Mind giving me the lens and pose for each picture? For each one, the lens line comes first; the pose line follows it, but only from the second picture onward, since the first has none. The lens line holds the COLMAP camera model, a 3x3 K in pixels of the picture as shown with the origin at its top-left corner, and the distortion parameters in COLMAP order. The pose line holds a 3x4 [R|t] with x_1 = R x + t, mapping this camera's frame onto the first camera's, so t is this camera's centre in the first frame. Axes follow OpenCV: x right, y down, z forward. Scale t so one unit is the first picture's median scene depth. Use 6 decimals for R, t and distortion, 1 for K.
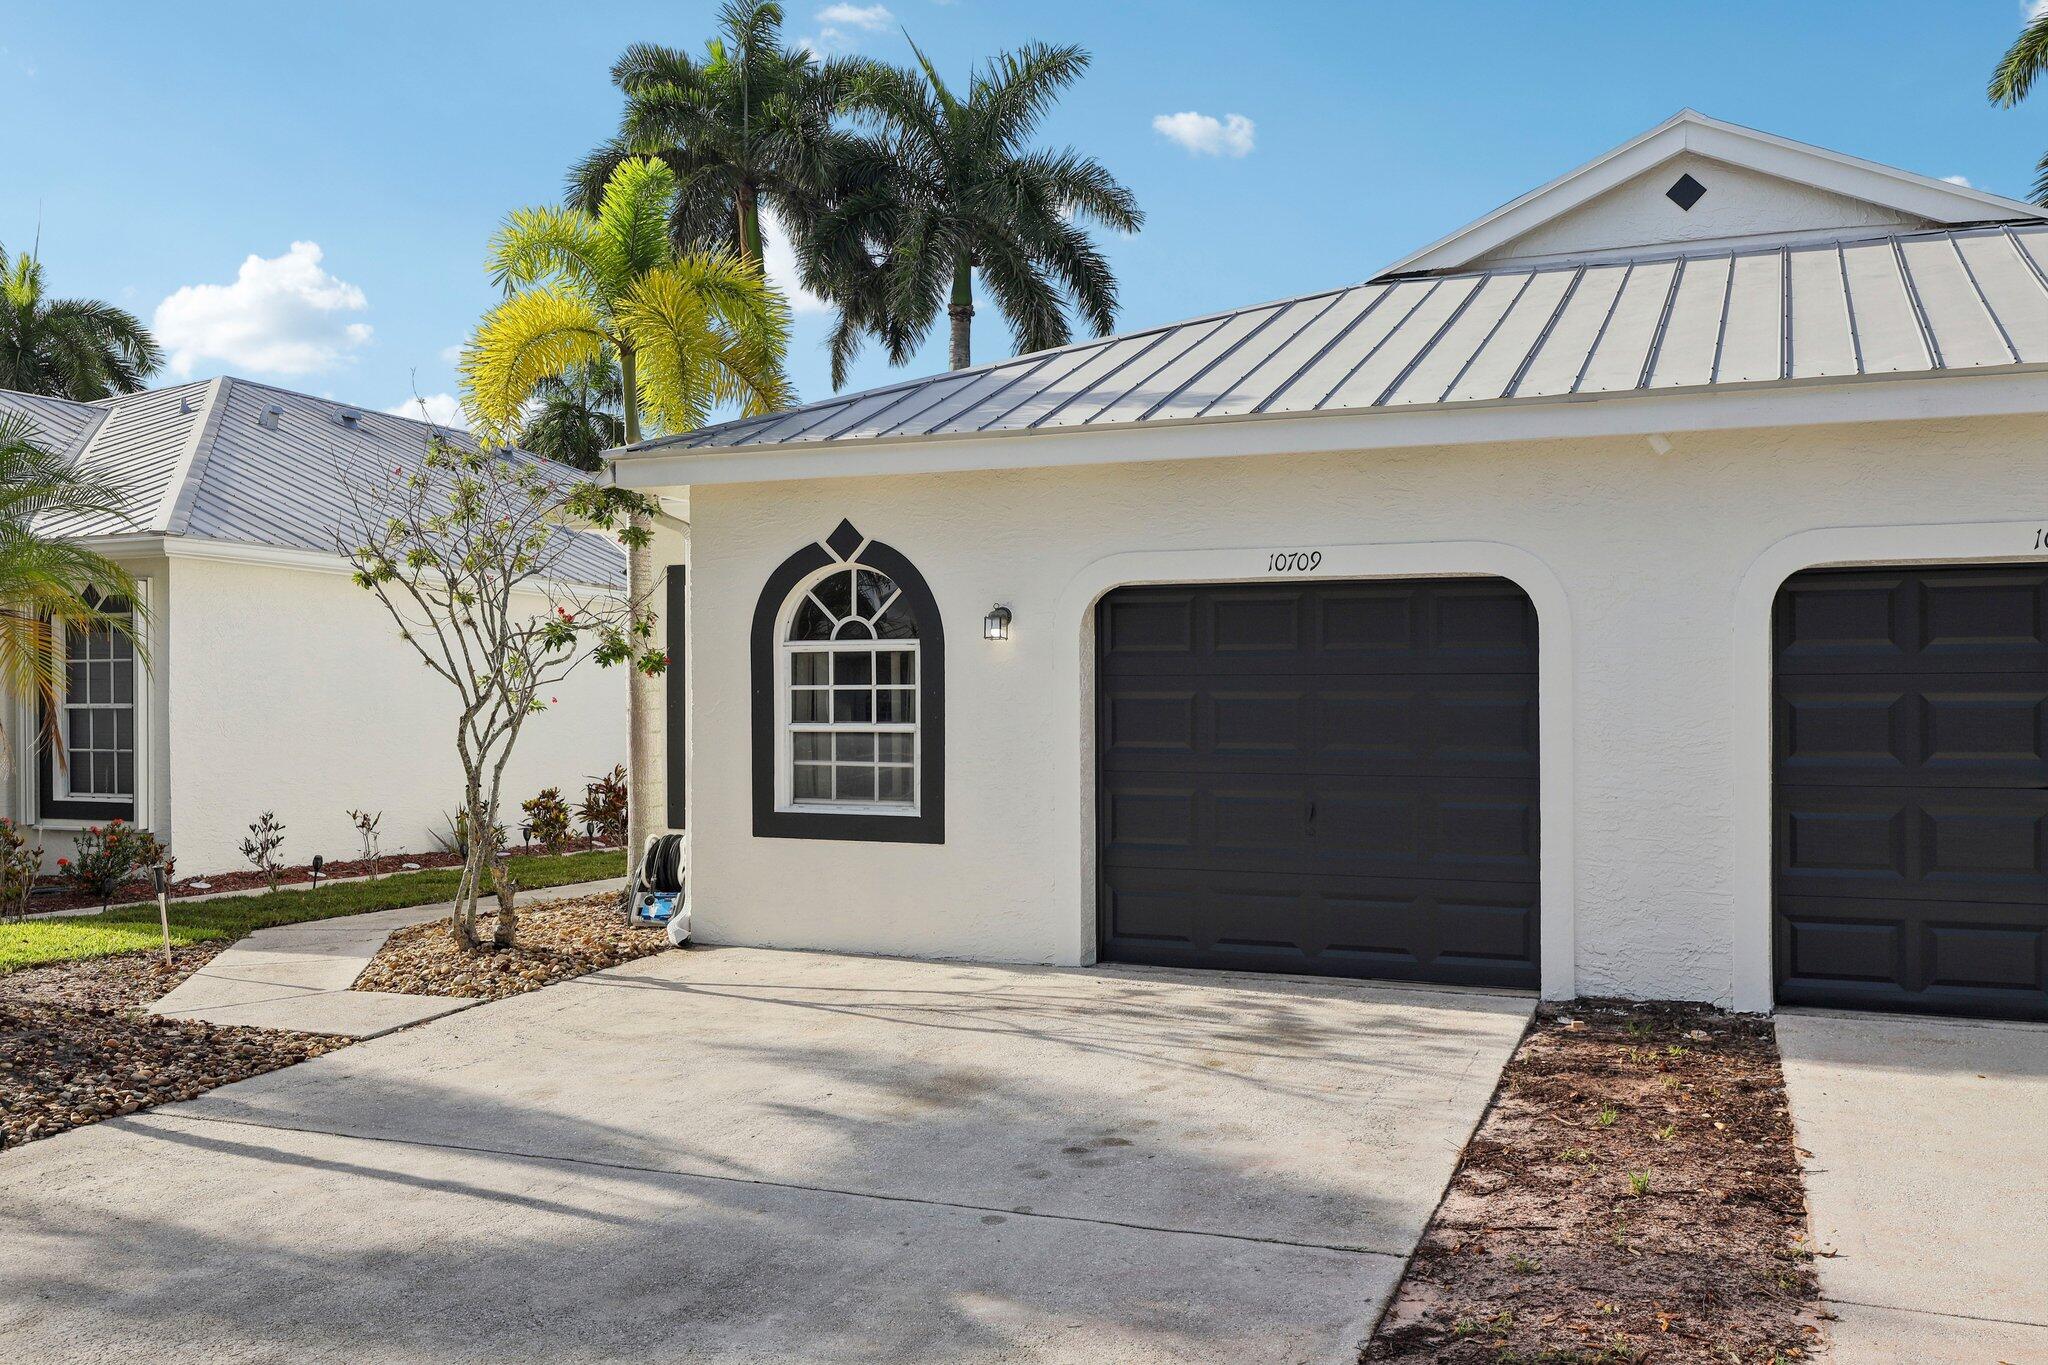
lens RADIAL K [[1836.1, 0, 1017.7], [0, 1836.1, 743.0], [0, 0, 1]] dist [0.013811, 0.001718]
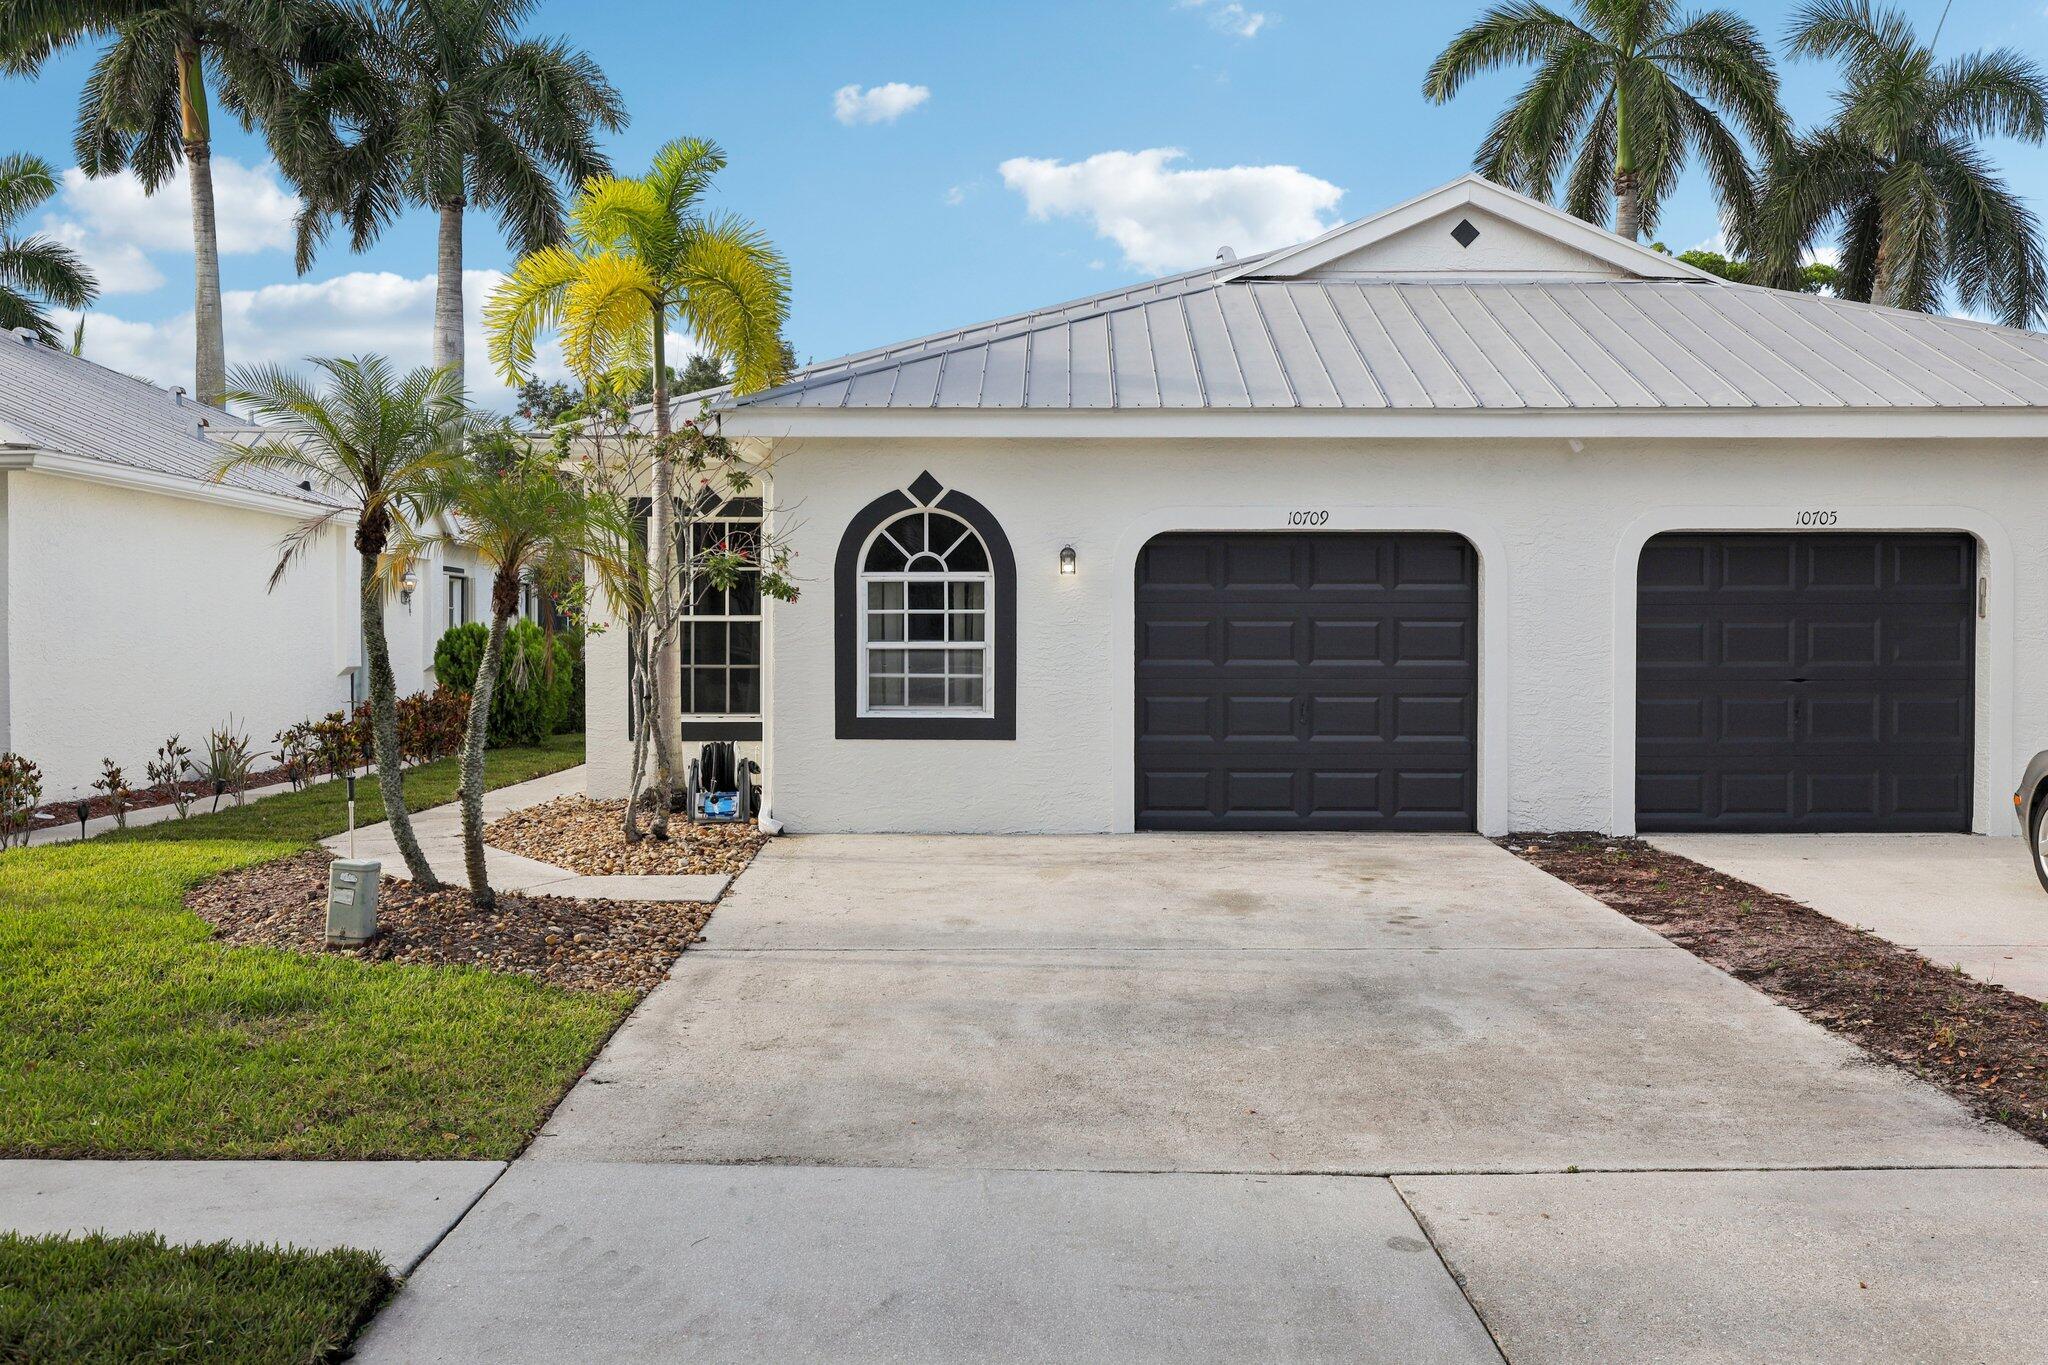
lens RADIAL K [[2088.0, 0, 1024.0], [0, 2088.0, 682.5], [0, 0, 1]] dist [-0.008026, 0.010766]
pose [[0.923429, -0.013162, 0.383544, -0.554494], [0.009834, 0.999895, 0.010635, 0.002151], [-0.383643, -0.006049, 0.923461, -0.281028]]
